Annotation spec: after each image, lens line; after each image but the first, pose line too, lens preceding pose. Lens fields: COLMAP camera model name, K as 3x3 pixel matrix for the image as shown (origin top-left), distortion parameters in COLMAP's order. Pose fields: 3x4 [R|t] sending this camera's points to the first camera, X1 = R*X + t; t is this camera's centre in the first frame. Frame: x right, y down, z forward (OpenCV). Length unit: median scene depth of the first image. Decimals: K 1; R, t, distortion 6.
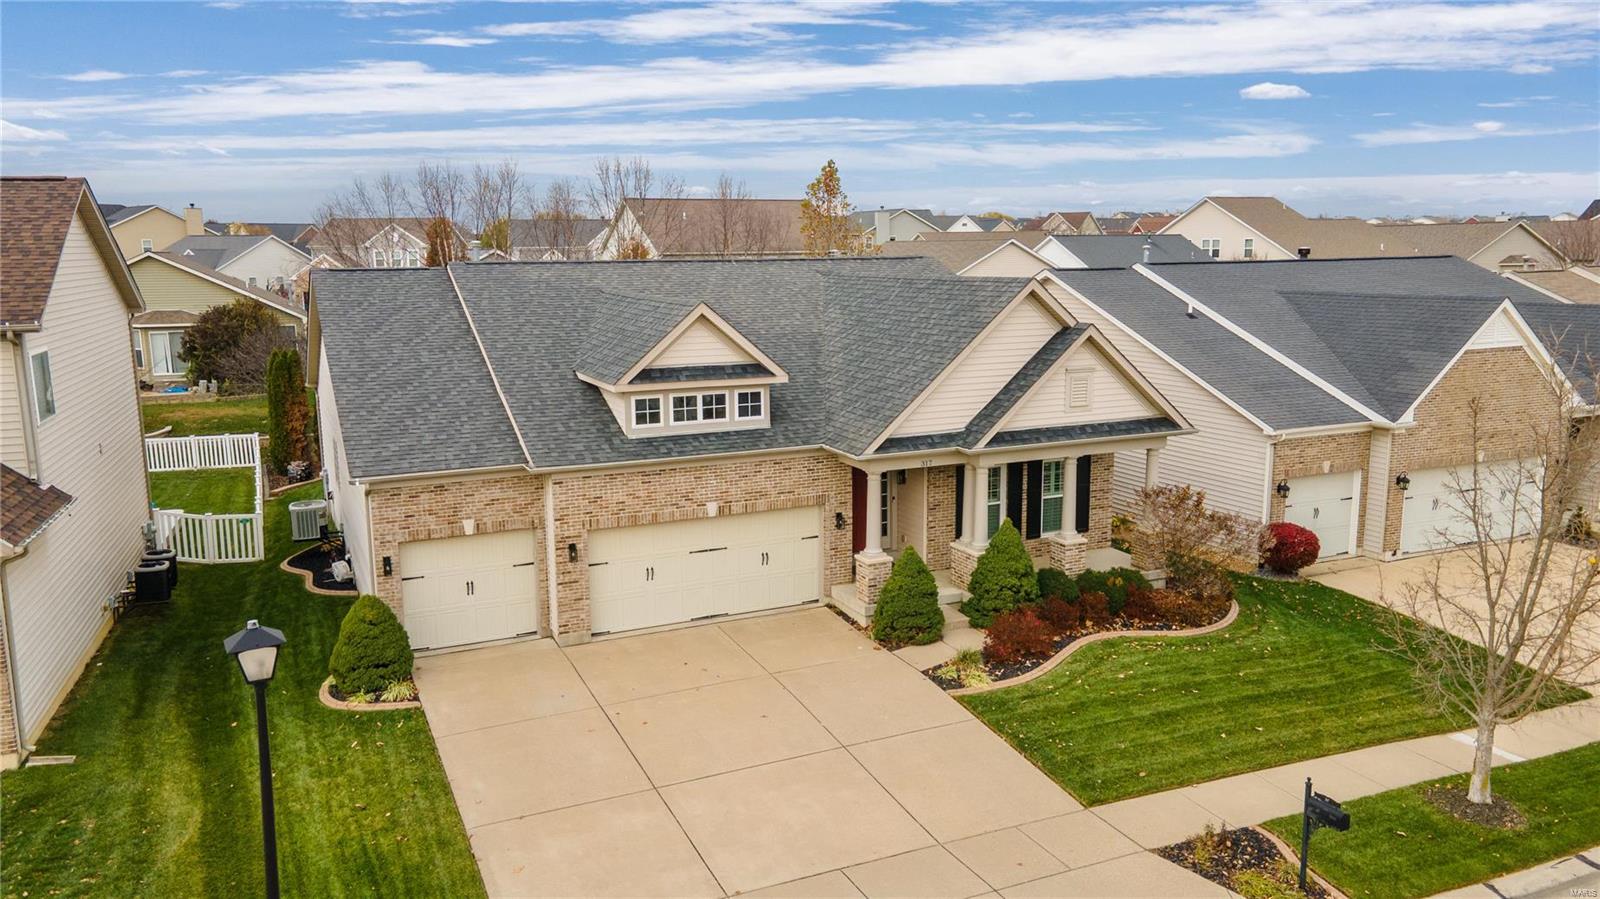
lens RADIAL K [[1186.2, 0, 800.0], [0, 1186.2, 449.5], [0, 0, 1]] dist [0.012108, 0.000766]
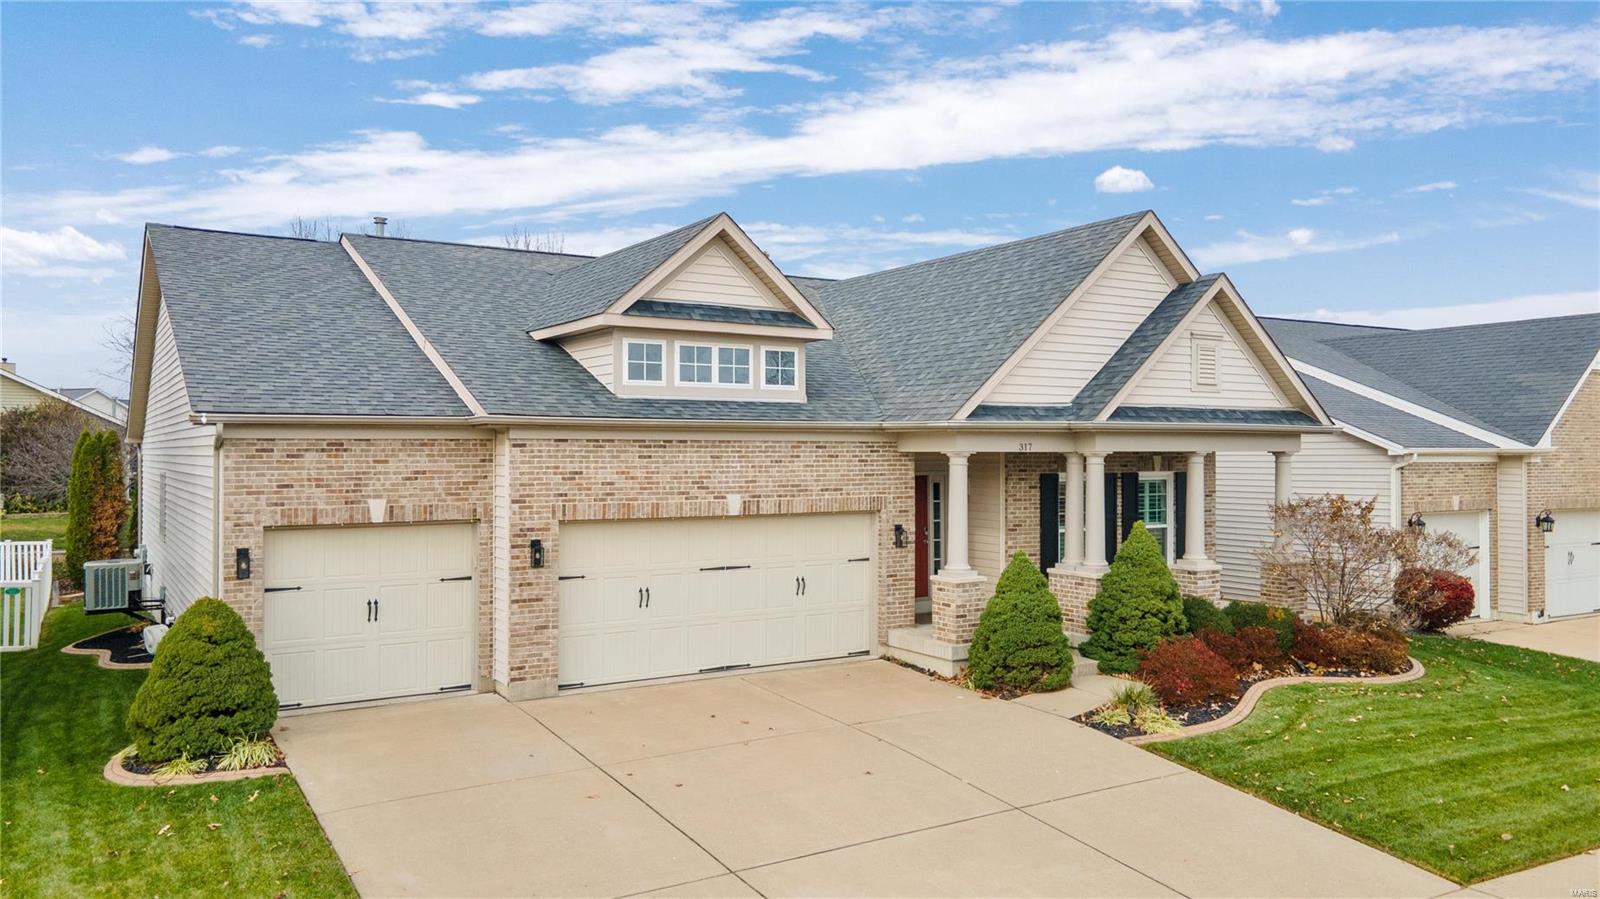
lens RADIAL K [[1178.4, 0, 796.5], [0, 1178.4, 444.8], [0, 0, 1]] dist [-0.007400, 0.074959]
pose [[0.992662, 0.010275, 0.120485, -0.121672], [0.011814, 0.983375, -0.181201, 0.141582], [-0.120343, 0.181294, 0.976038, 0.315490]]
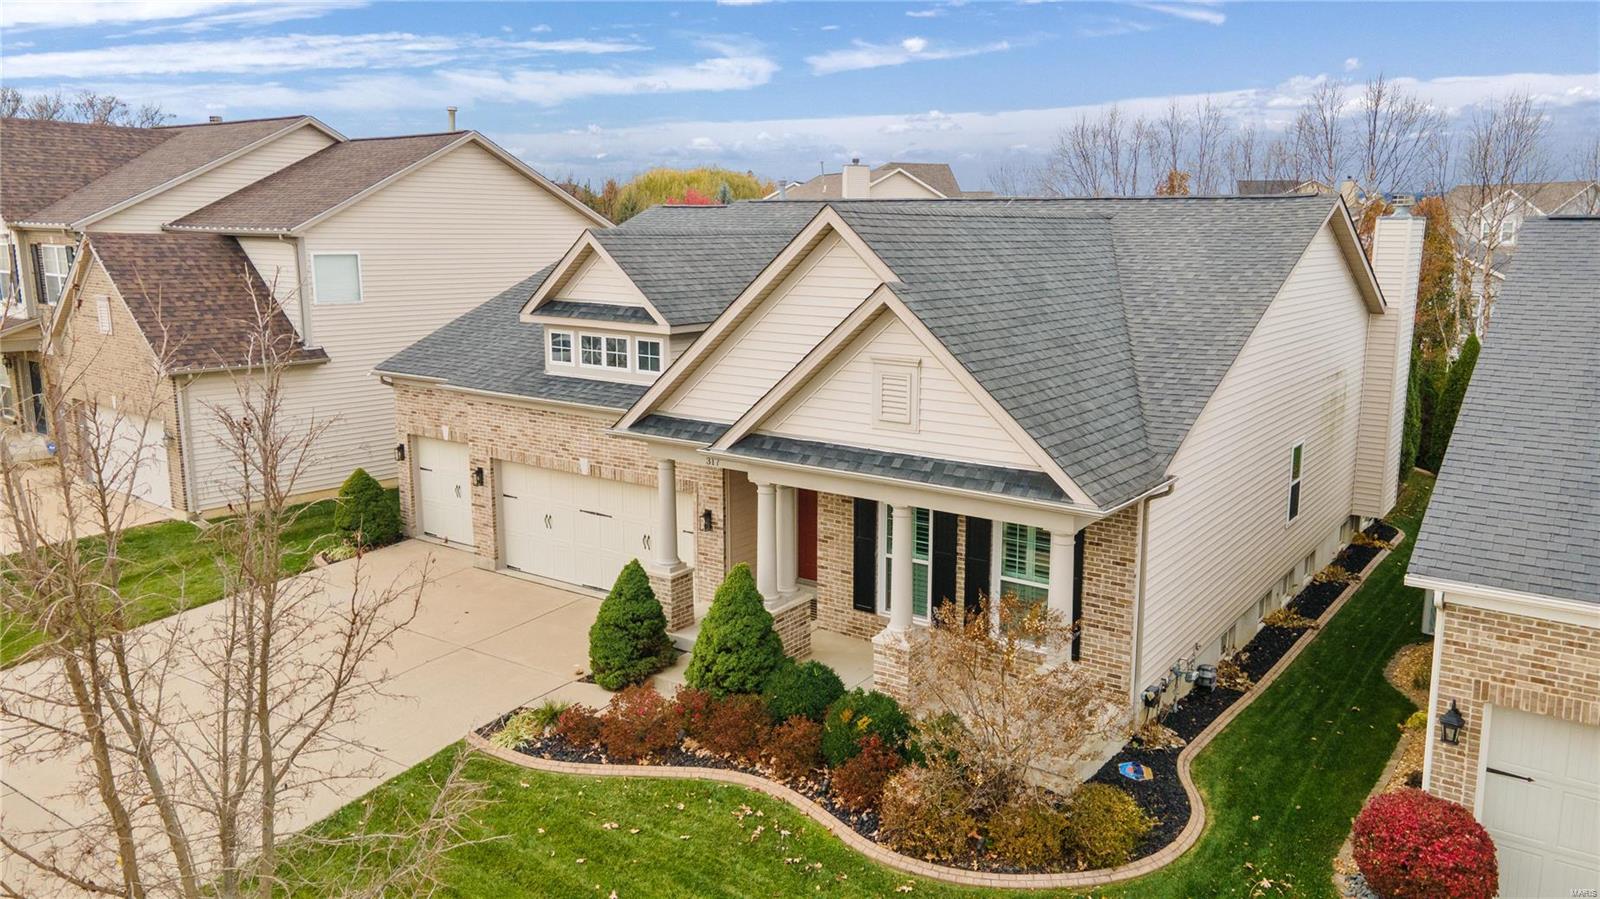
lens RADIAL K [[1186.2, 0, 800.0], [0, 1186.2, 449.5], [0, 0, 1]] dist [0.012108, 0.000766]
pose [[0.497498, 0.174062, -0.849822, 0.754293], [-0.162375, 0.981032, 0.105880, -0.081448], [0.852132, 0.085315, 0.516325, 0.680724]]
